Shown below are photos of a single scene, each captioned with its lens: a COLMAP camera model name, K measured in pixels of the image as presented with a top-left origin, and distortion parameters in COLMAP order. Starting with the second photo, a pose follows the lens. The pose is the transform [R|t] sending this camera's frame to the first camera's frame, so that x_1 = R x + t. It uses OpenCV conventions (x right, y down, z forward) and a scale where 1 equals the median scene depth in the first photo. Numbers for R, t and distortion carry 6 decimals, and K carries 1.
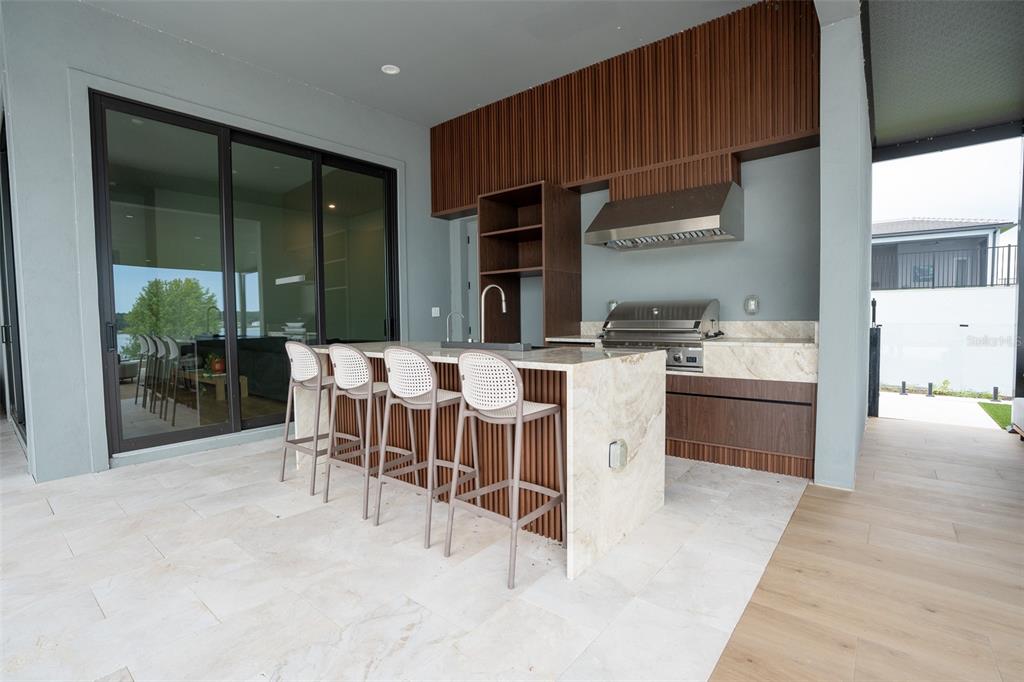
lens RADIAL K [[470.6, 0, 509.6], [0, 470.6, 343.8], [0, 0, 1]] dist [-0.067890, 0.025877]
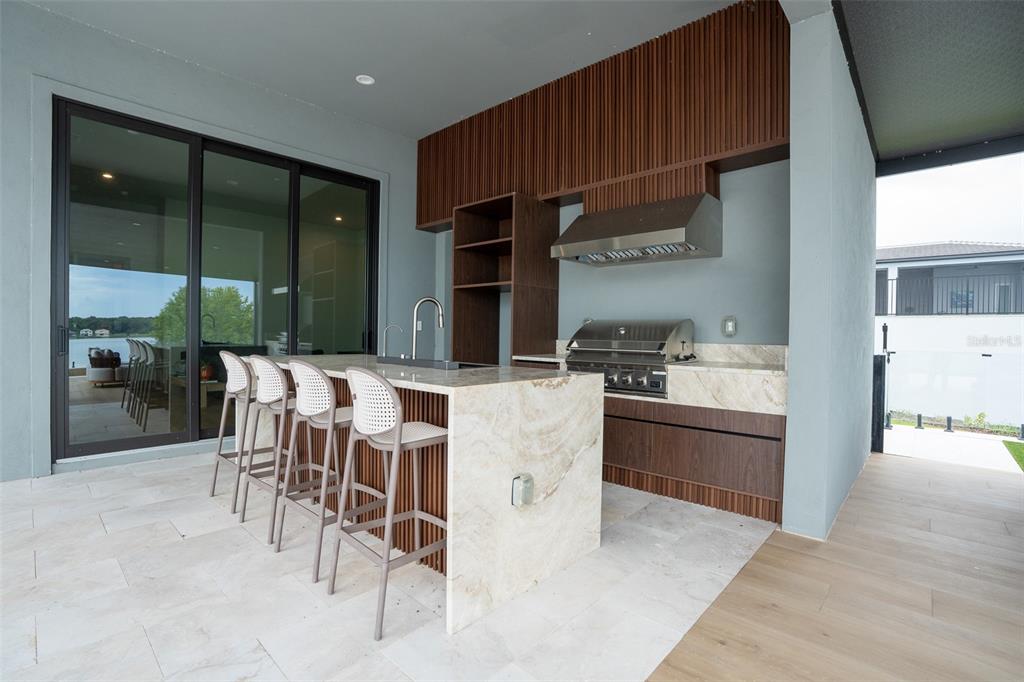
lens RADIAL K [[467.1, 0, 512.0], [0, 467.1, 341.0], [0, 0, 1]] dist [-0.066021, 0.024319]
pose [[0.998087, 0.029069, -0.054566, 0.151028], [-0.031199, 0.998768, -0.038601, -0.006809], [0.053376, 0.040229, 0.997764, 0.068064]]
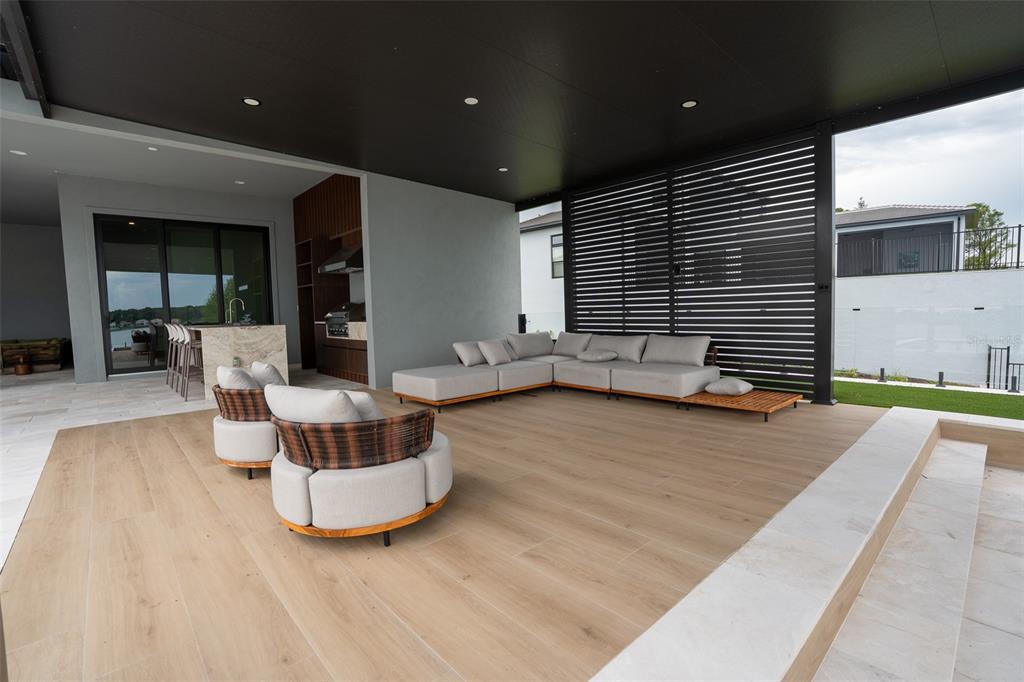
lens RADIAL K [[467.1, 0, 512.0], [0, 467.1, 341.0], [0, 0, 1]] dist [-0.066021, 0.024319]
pose [[0.989874, -0.002224, -0.141931, 1.345965], [0.004420, 0.999875, 0.015159, 0.048179], [0.141879, -0.015633, 0.989761, -0.868050]]
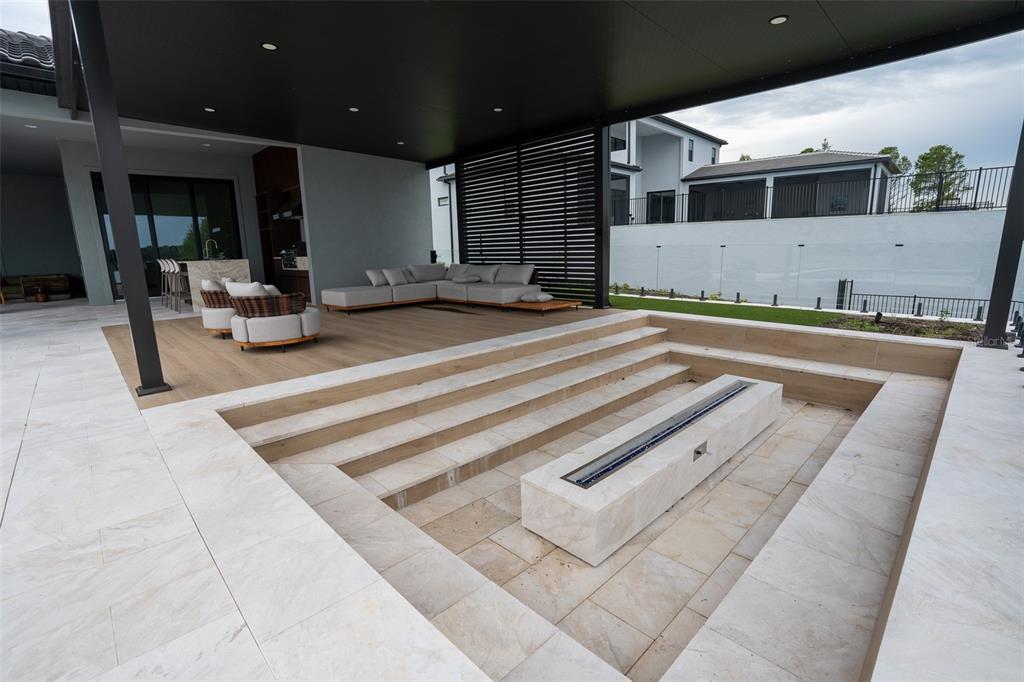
lens RADIAL K [[467.1, 0, 512.0], [0, 467.1, 341.0], [0, 0, 1]] dist [-0.066021, 0.024319]
pose [[0.993709, 0.011675, -0.111379, 1.894901], [0.004550, 0.989521, 0.144319, 0.095877], [0.111897, -0.143918, 0.983243, -1.527031]]
